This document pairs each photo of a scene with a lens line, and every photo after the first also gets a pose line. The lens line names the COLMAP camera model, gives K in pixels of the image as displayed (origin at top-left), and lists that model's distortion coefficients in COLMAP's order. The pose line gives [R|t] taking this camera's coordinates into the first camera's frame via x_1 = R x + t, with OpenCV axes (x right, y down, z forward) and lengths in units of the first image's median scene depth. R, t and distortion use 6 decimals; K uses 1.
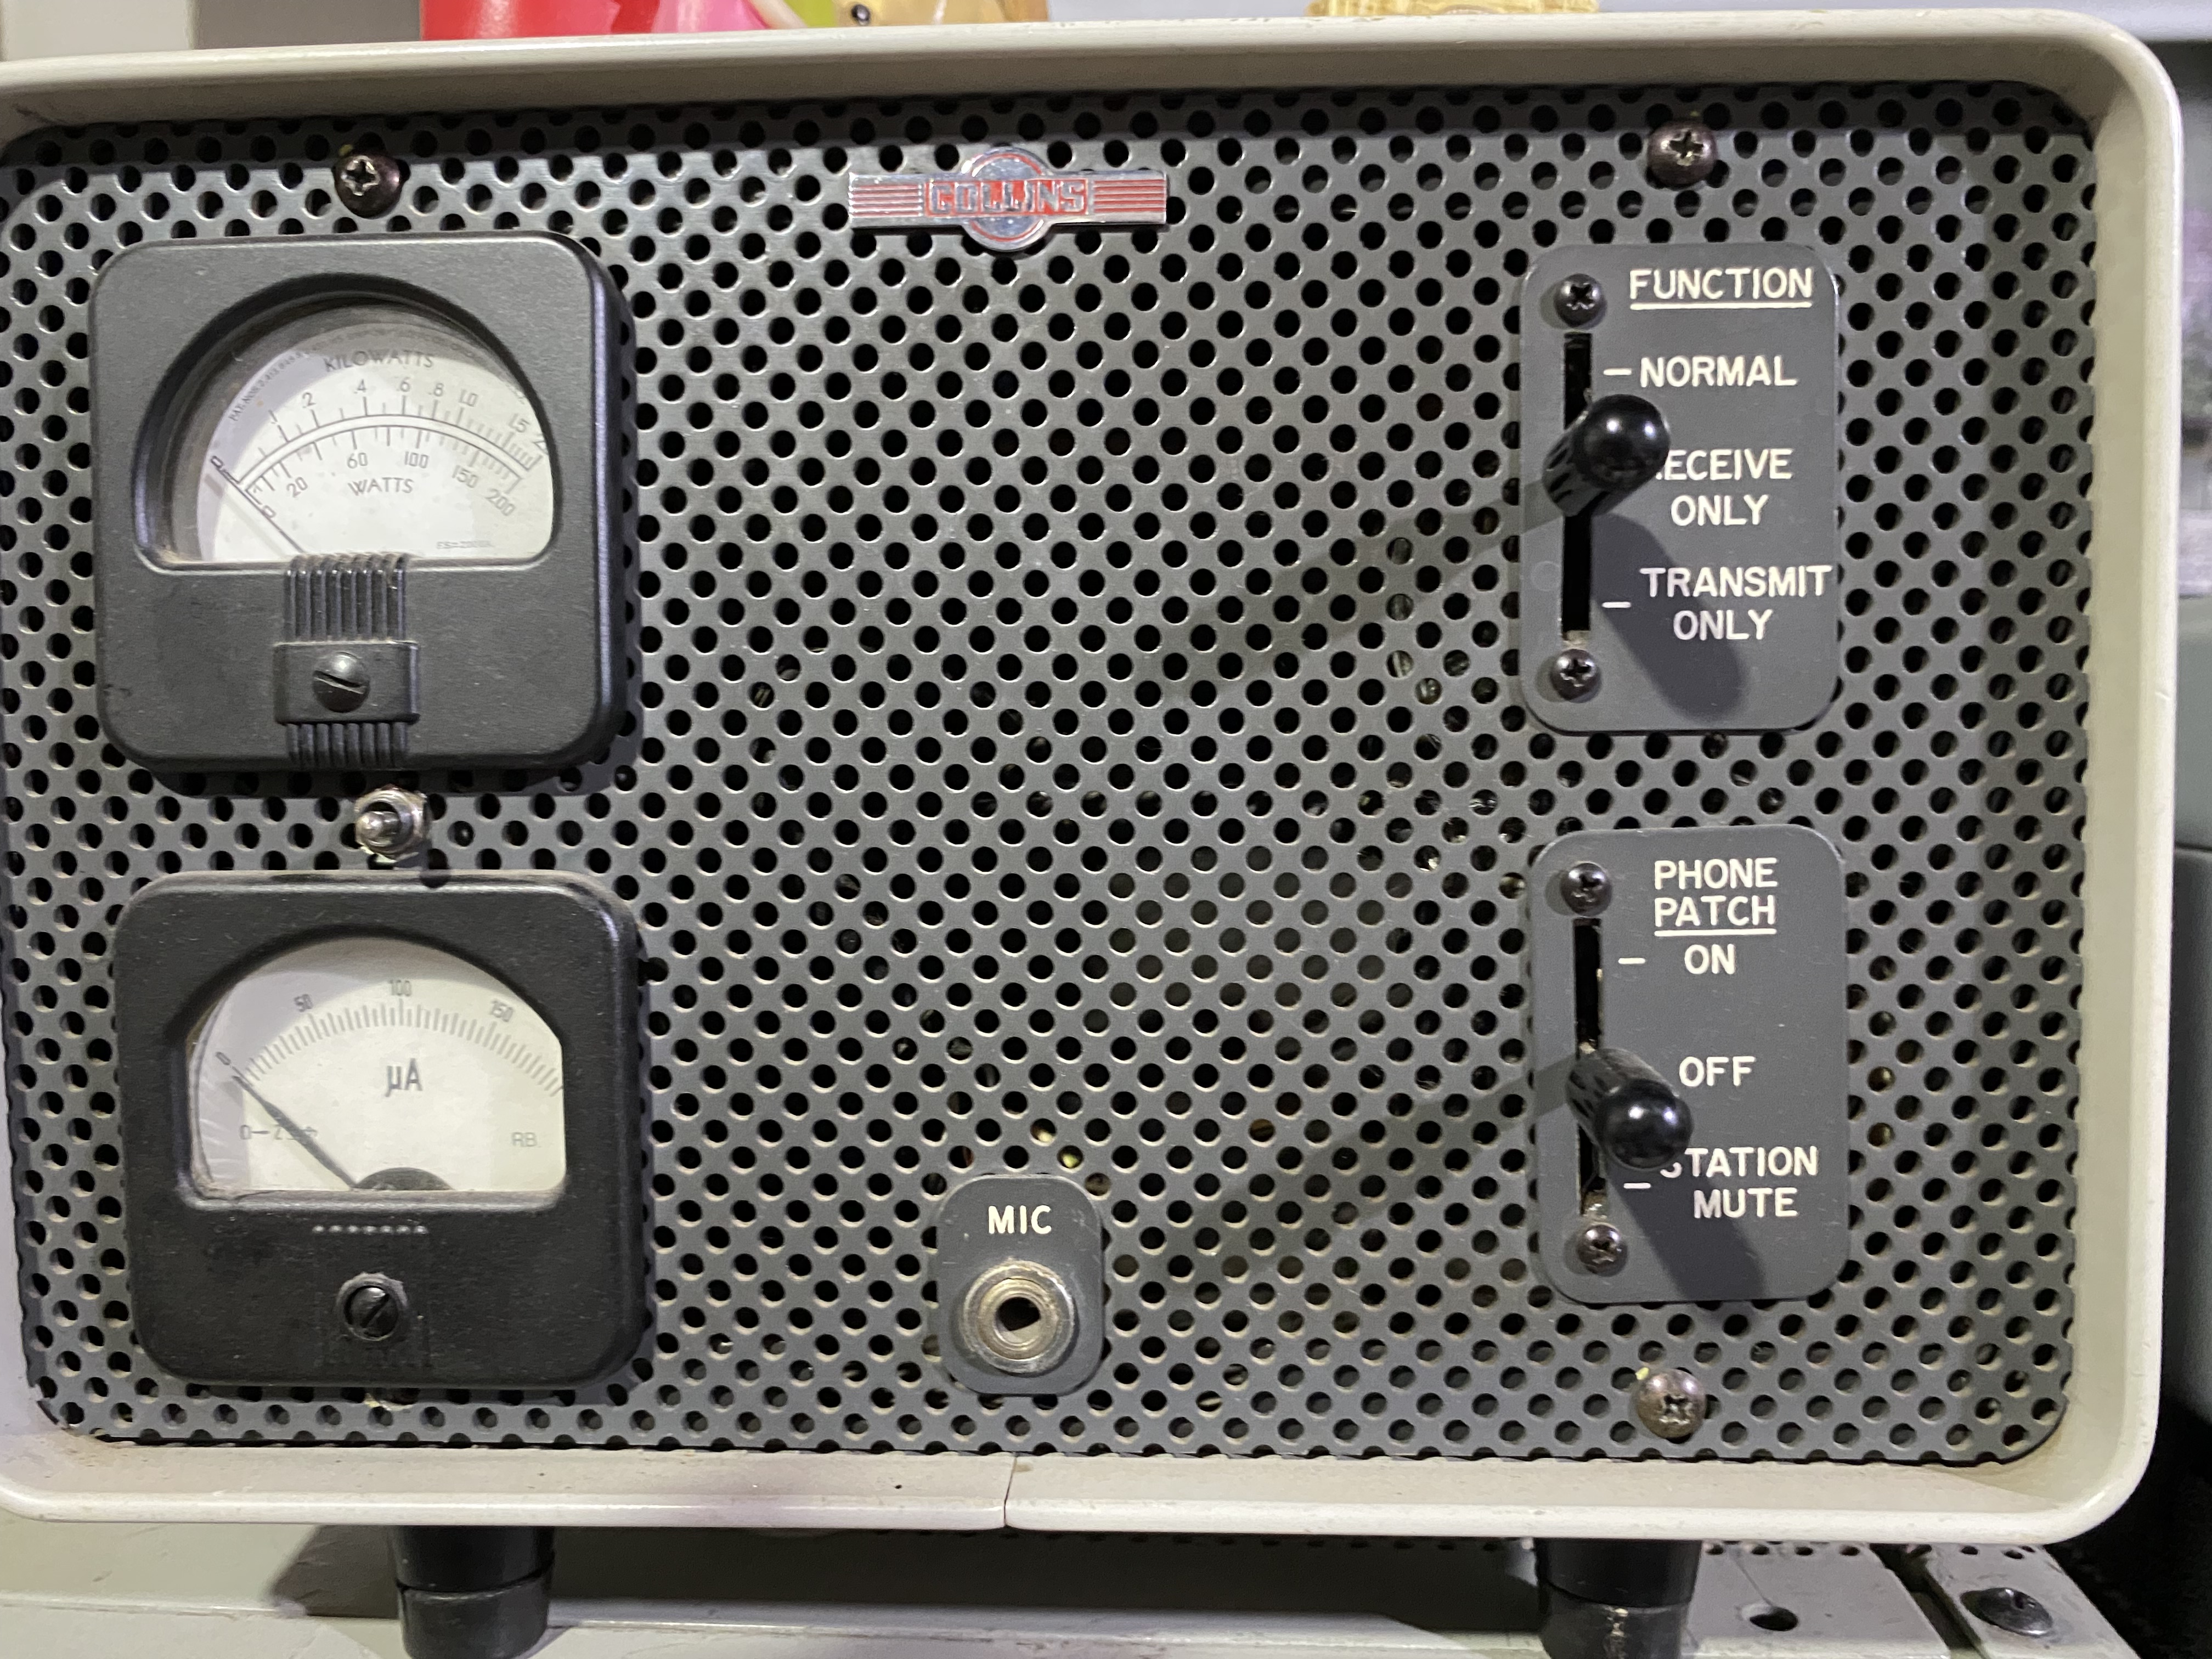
lens RADIAL K [[1647.9, 0, 1105.6], [0, 1647.9, 837.7], [0, 0, 1]] dist [-0.006486, -0.004252]
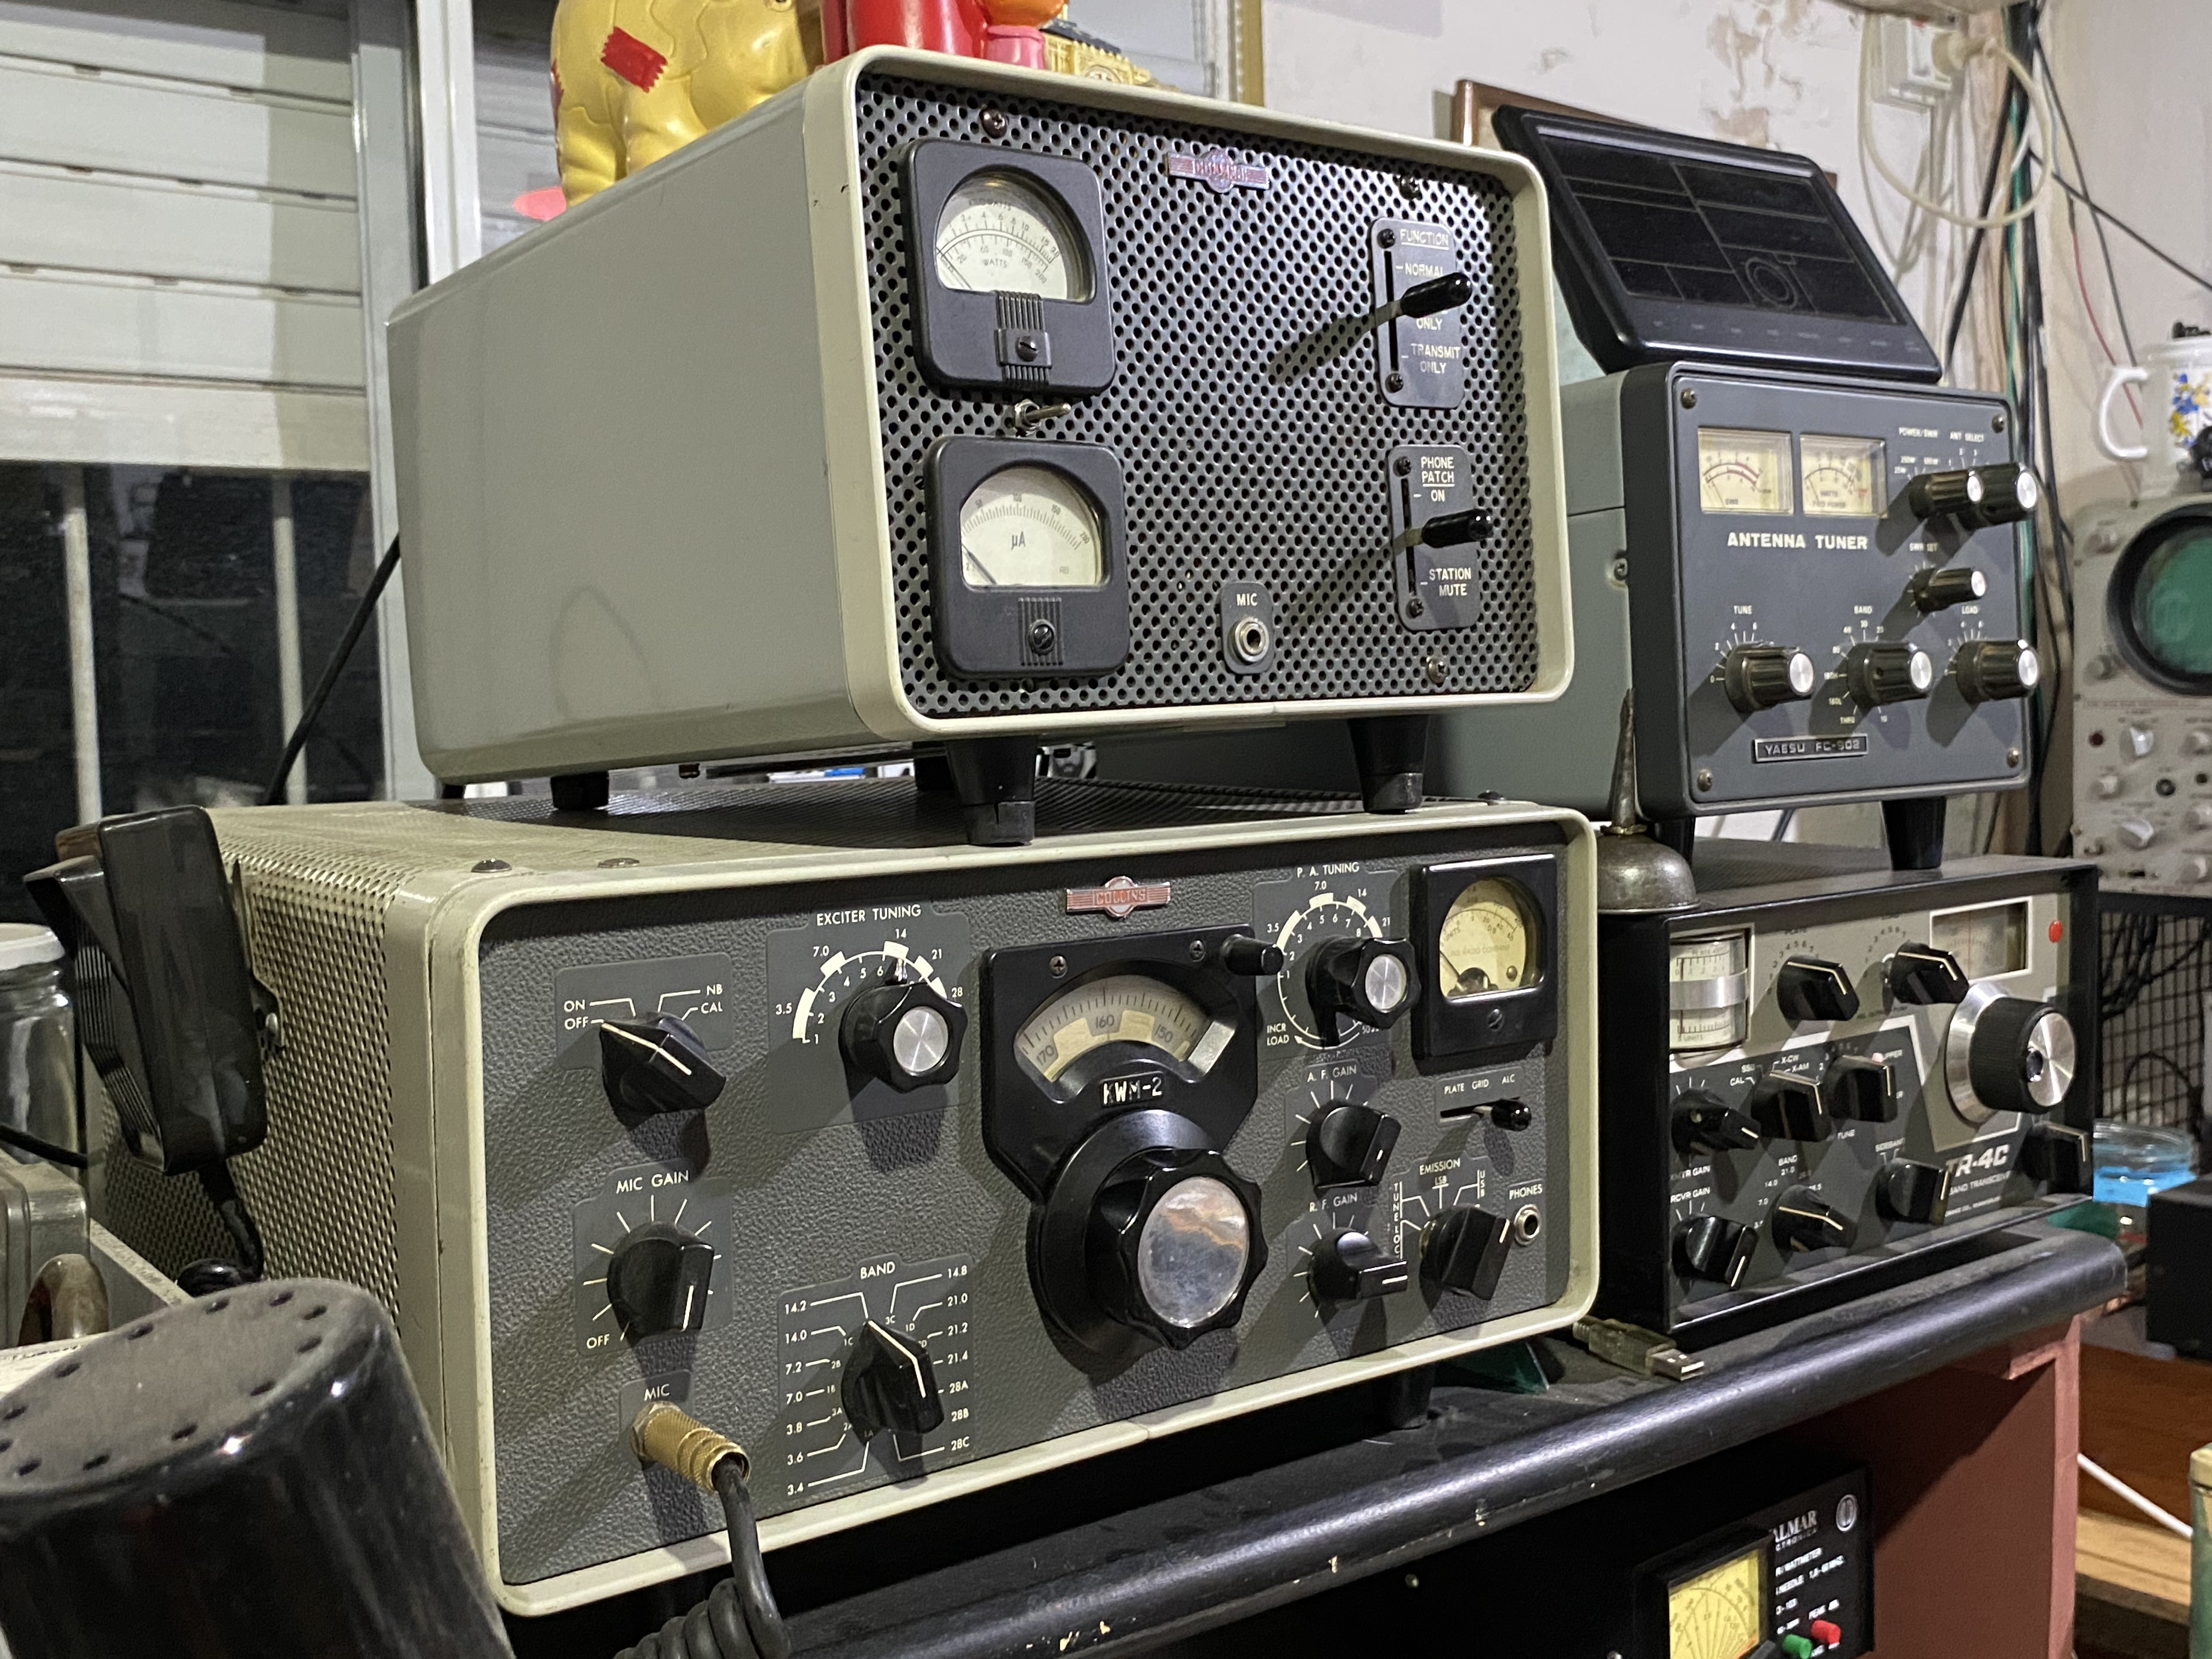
lens RADIAL K [[2214.4, 0, 1106.9], [0, 2214.4, 822.8], [0, 0, 1]] dist [0.068688, 0.000000]
pose [[0.760917, -0.060515, 0.646021, -2.342335], [0.090985, 0.995755, -0.013891, 0.592601], [-0.642438, 0.069348, 0.763193, -1.317356]]
